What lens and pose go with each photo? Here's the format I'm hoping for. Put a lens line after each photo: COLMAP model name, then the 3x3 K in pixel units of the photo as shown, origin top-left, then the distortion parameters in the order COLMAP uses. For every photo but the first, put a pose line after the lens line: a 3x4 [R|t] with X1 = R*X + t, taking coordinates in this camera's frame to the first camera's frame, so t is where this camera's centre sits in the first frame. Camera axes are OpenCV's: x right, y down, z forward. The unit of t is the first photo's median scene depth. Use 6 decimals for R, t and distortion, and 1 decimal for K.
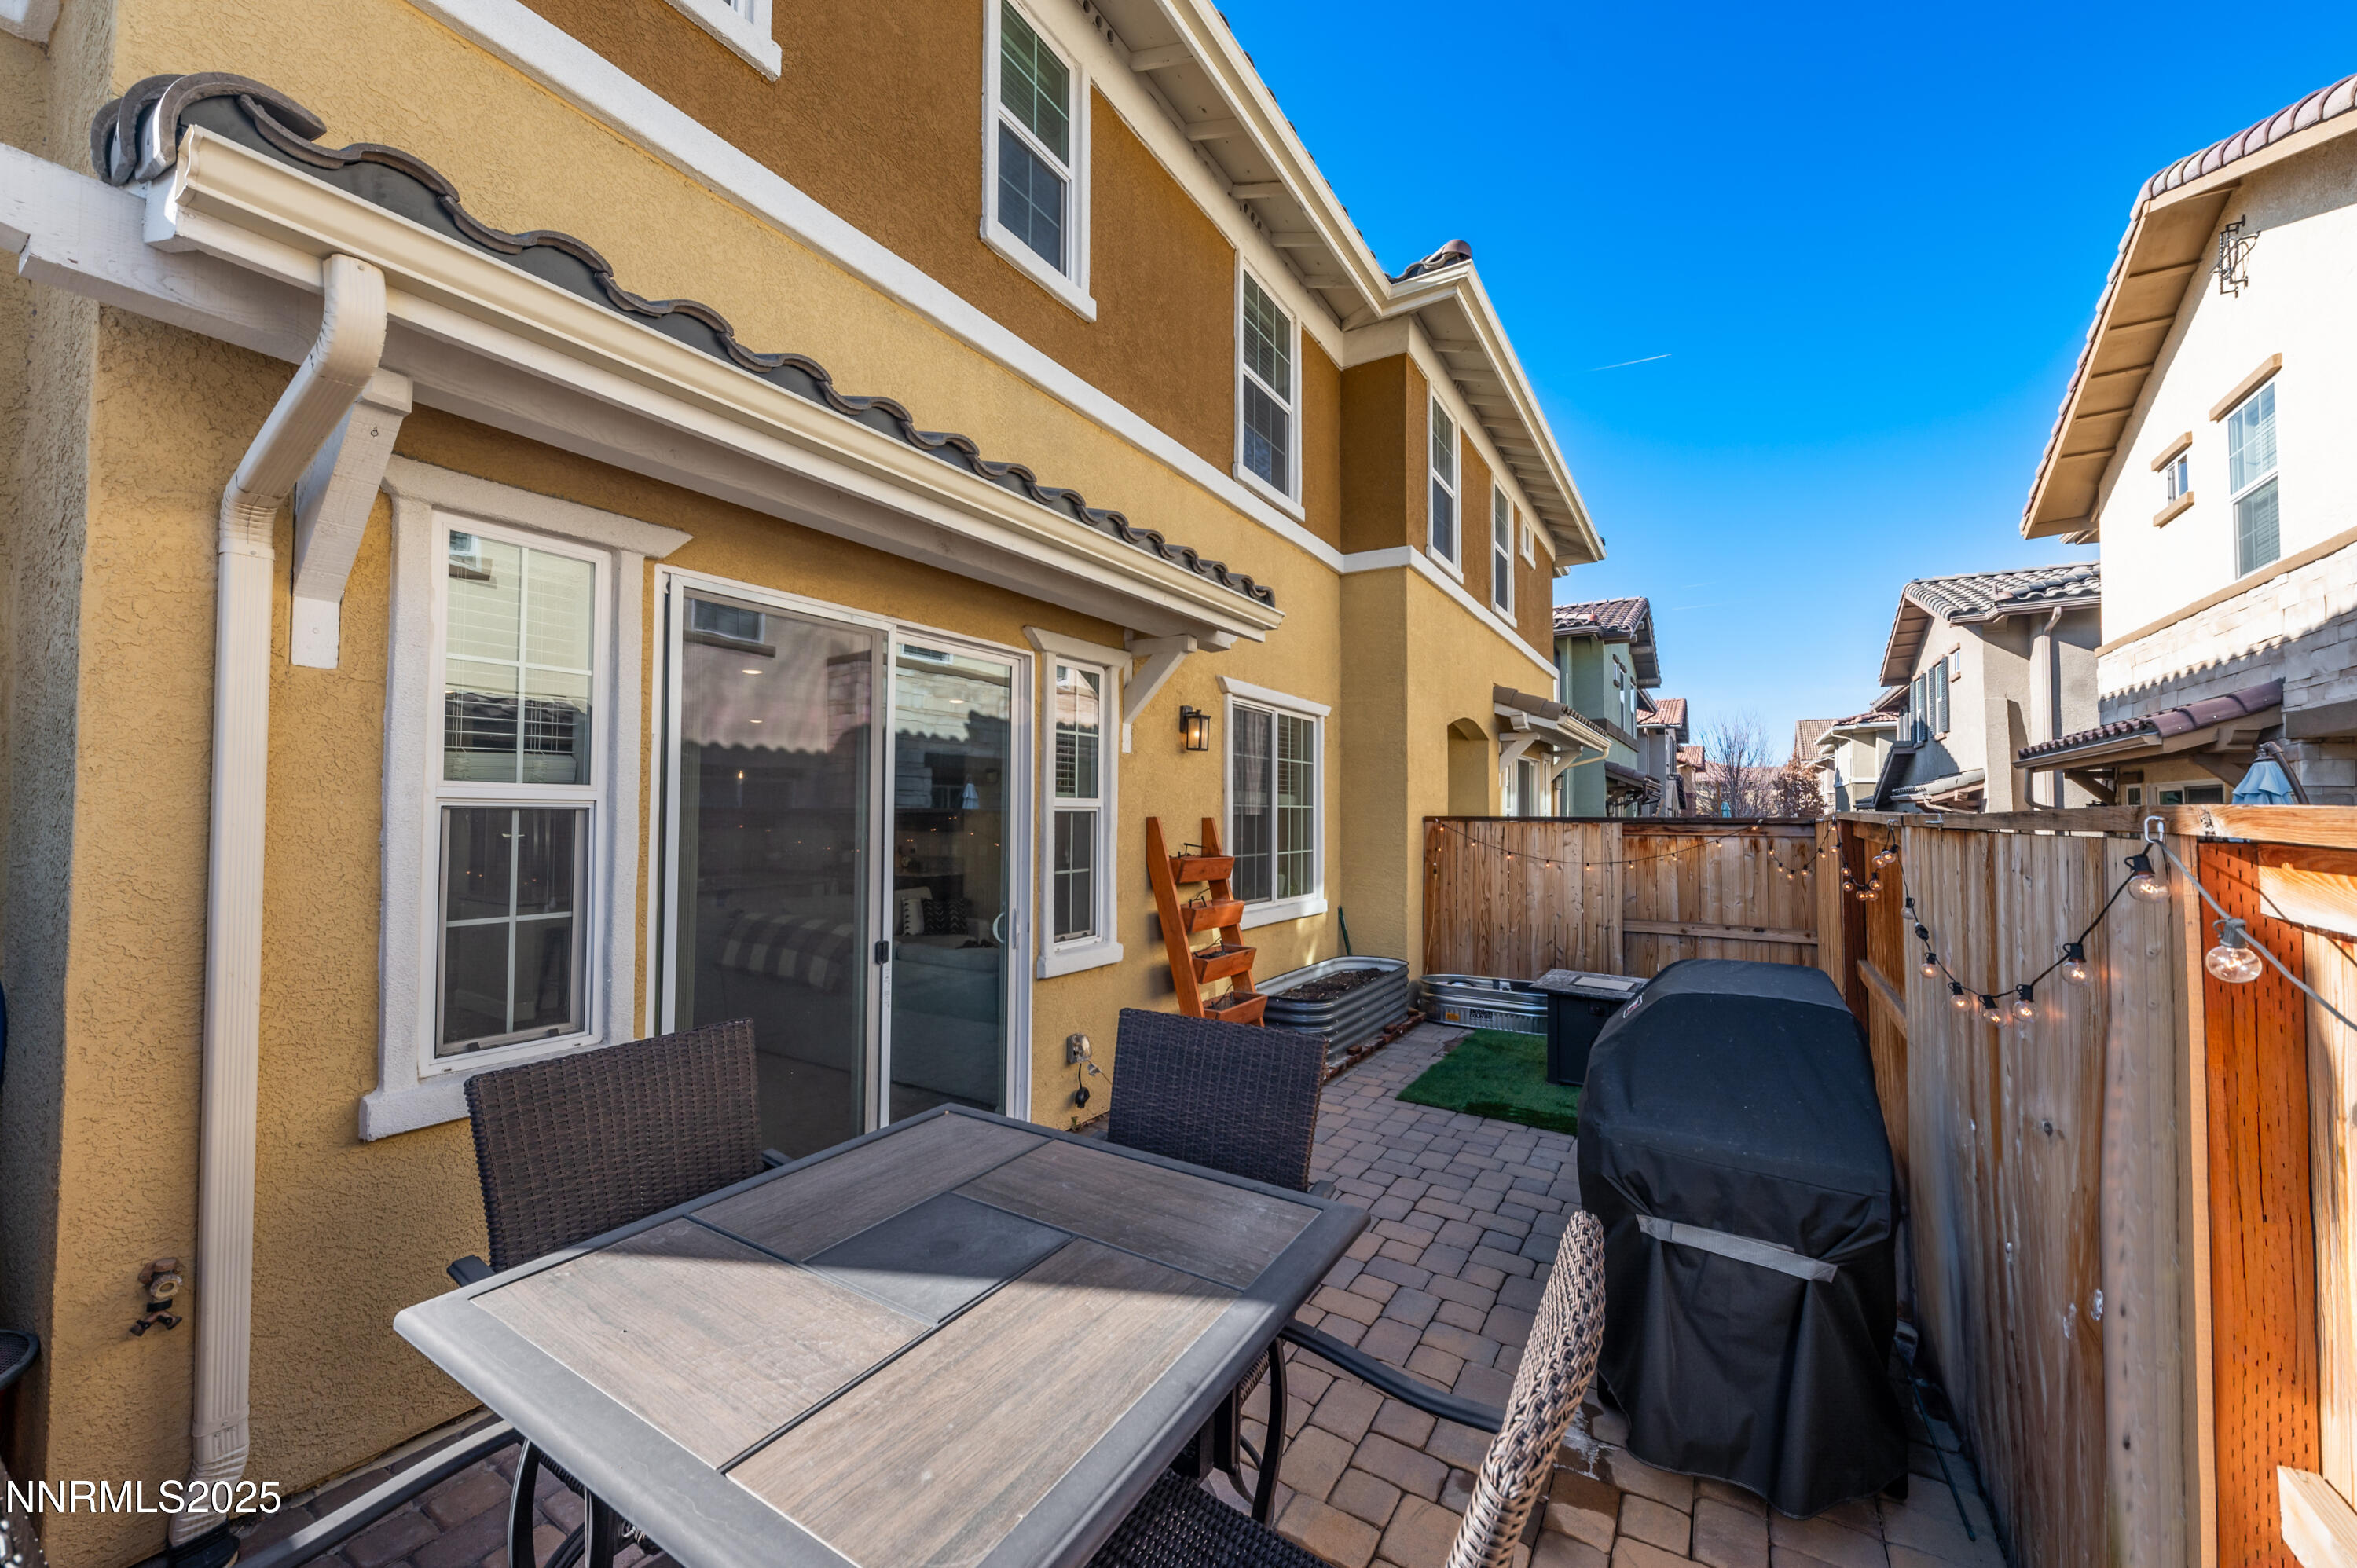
lens RADIAL K [[882.6, 0, 1173.5], [0, 882.6, 787.1], [0, 0, 1]] dist [0.001373, 0.000034]
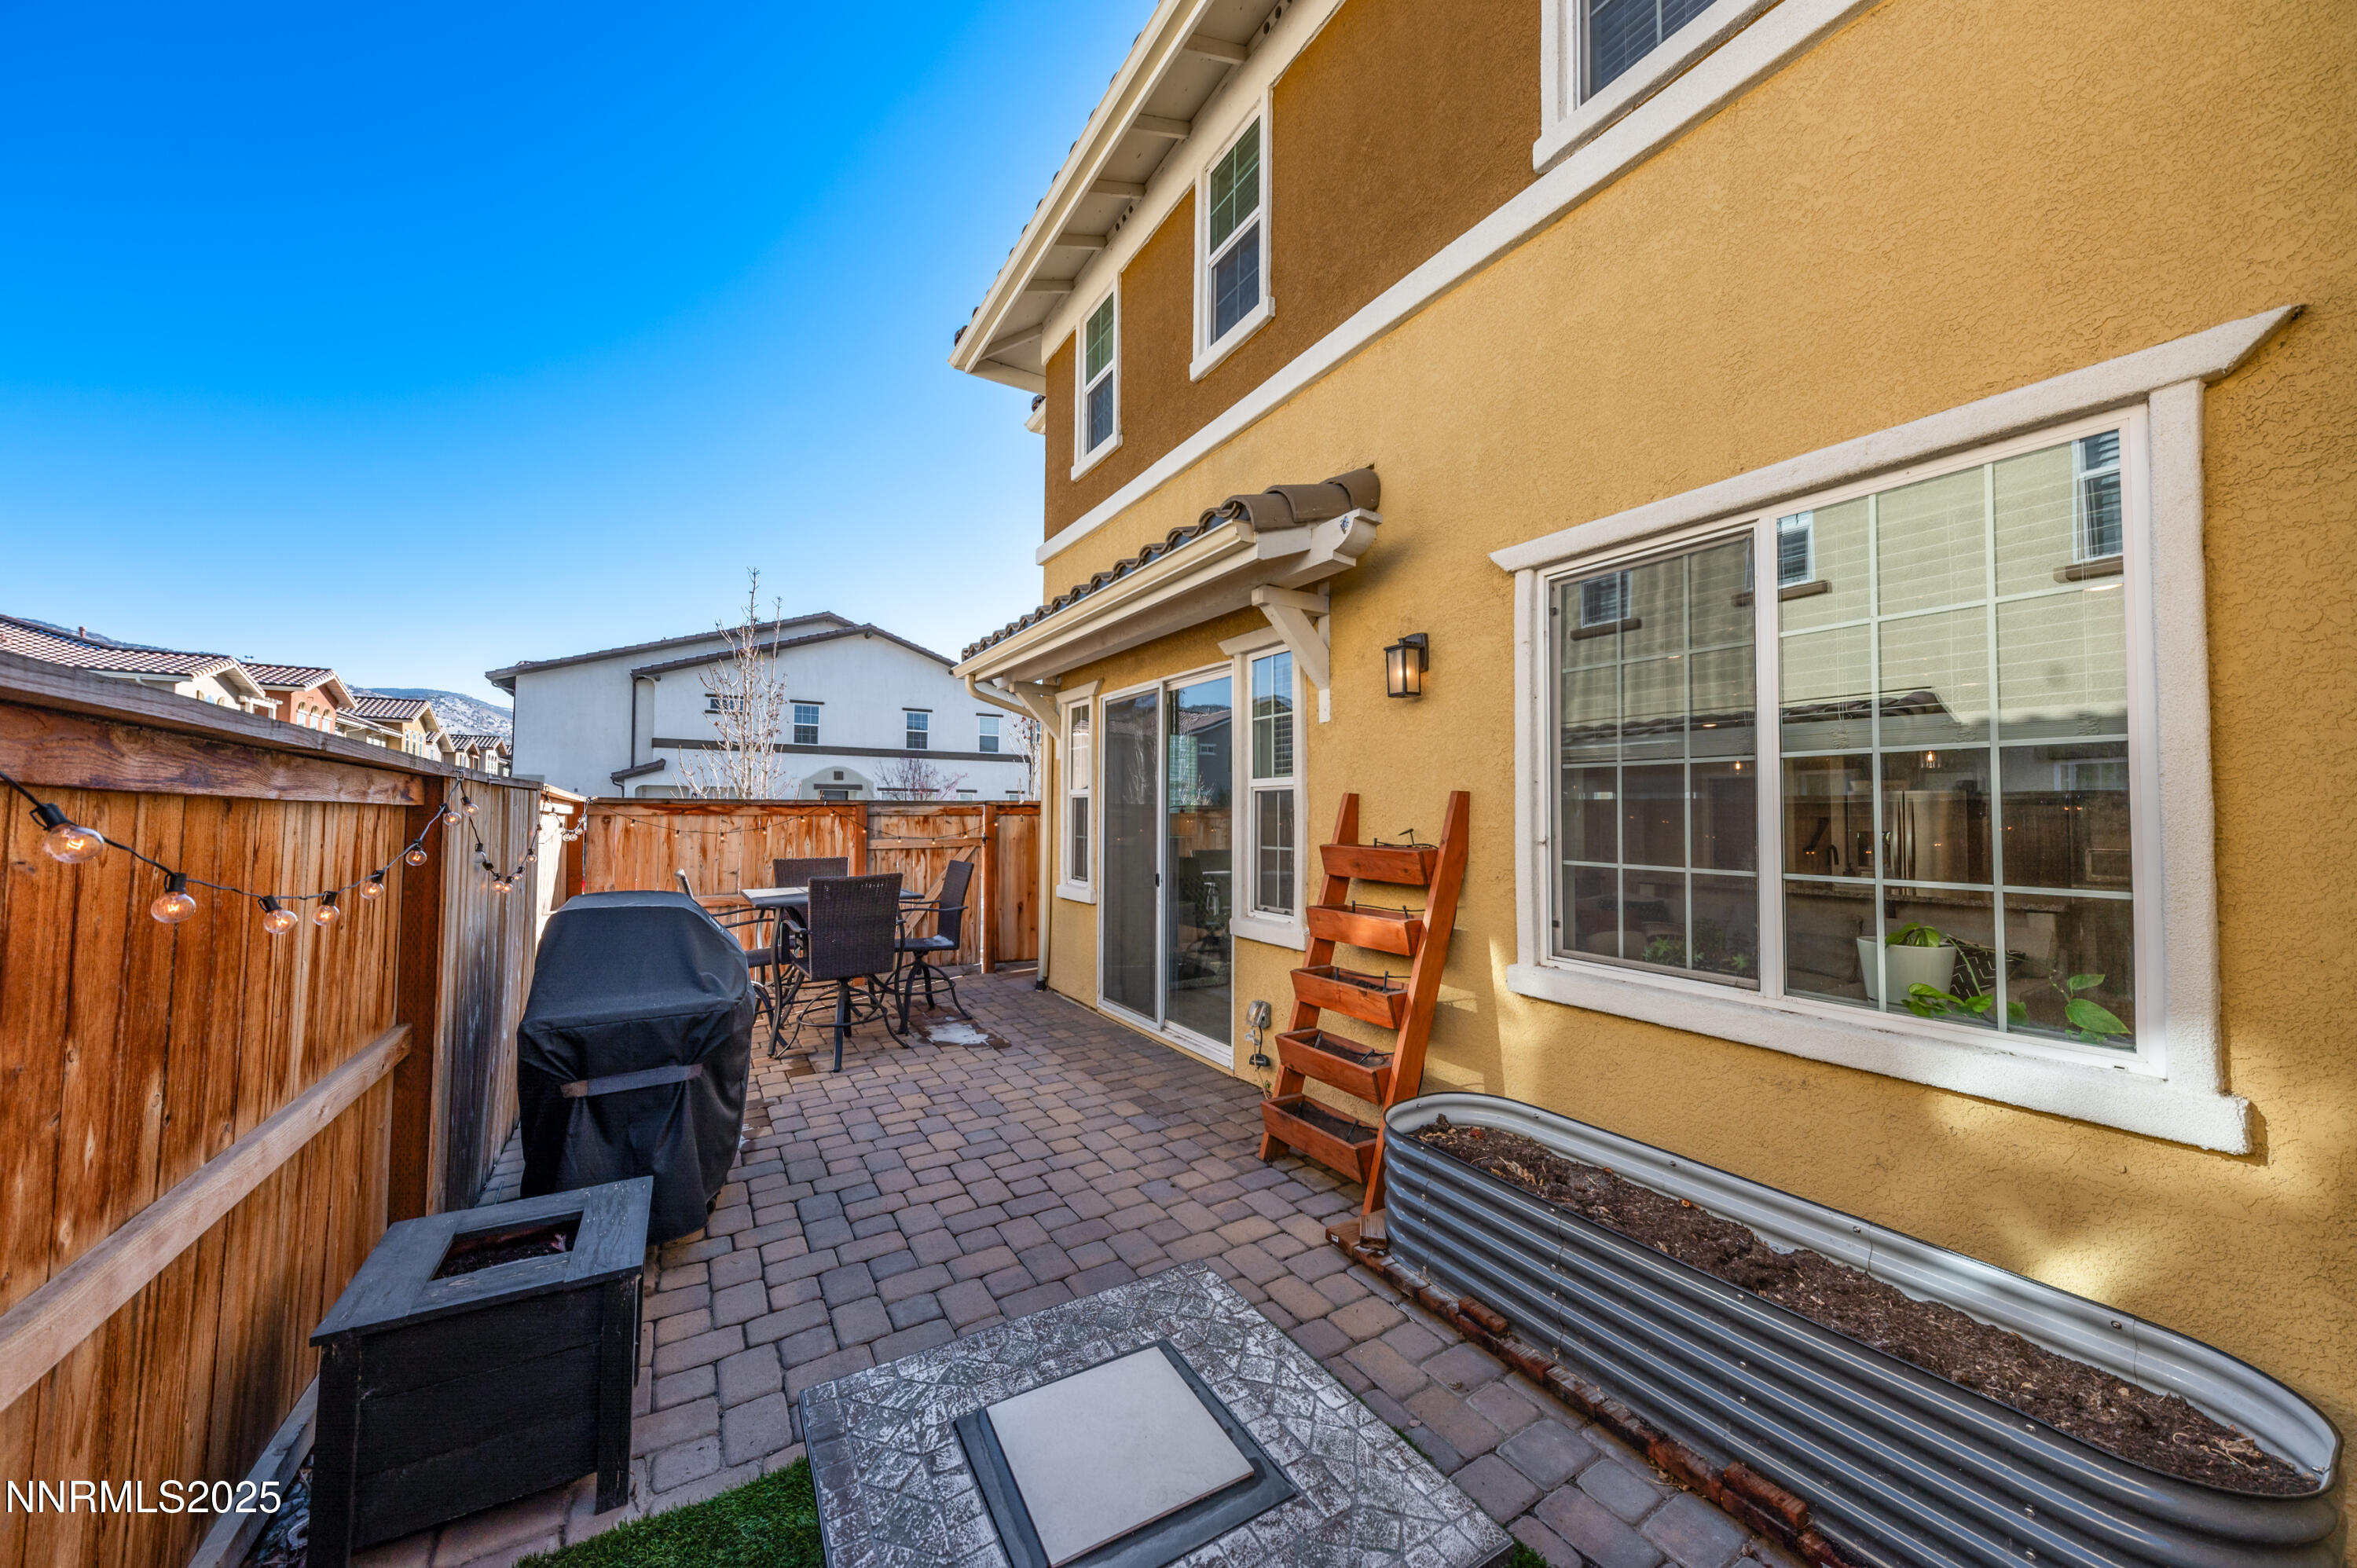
lens RADIAL K [[816.9, 0, 1169.7], [0, 816.9, 780.7], [0, 0, 1]] dist [0.005507, -0.000118]
pose [[-0.446425, -0.041999, -0.893835, 0.812718], [0.019524, 0.998203, -0.056654, 0.069067], [0.894608, -0.042743, -0.444803, 1.325436]]
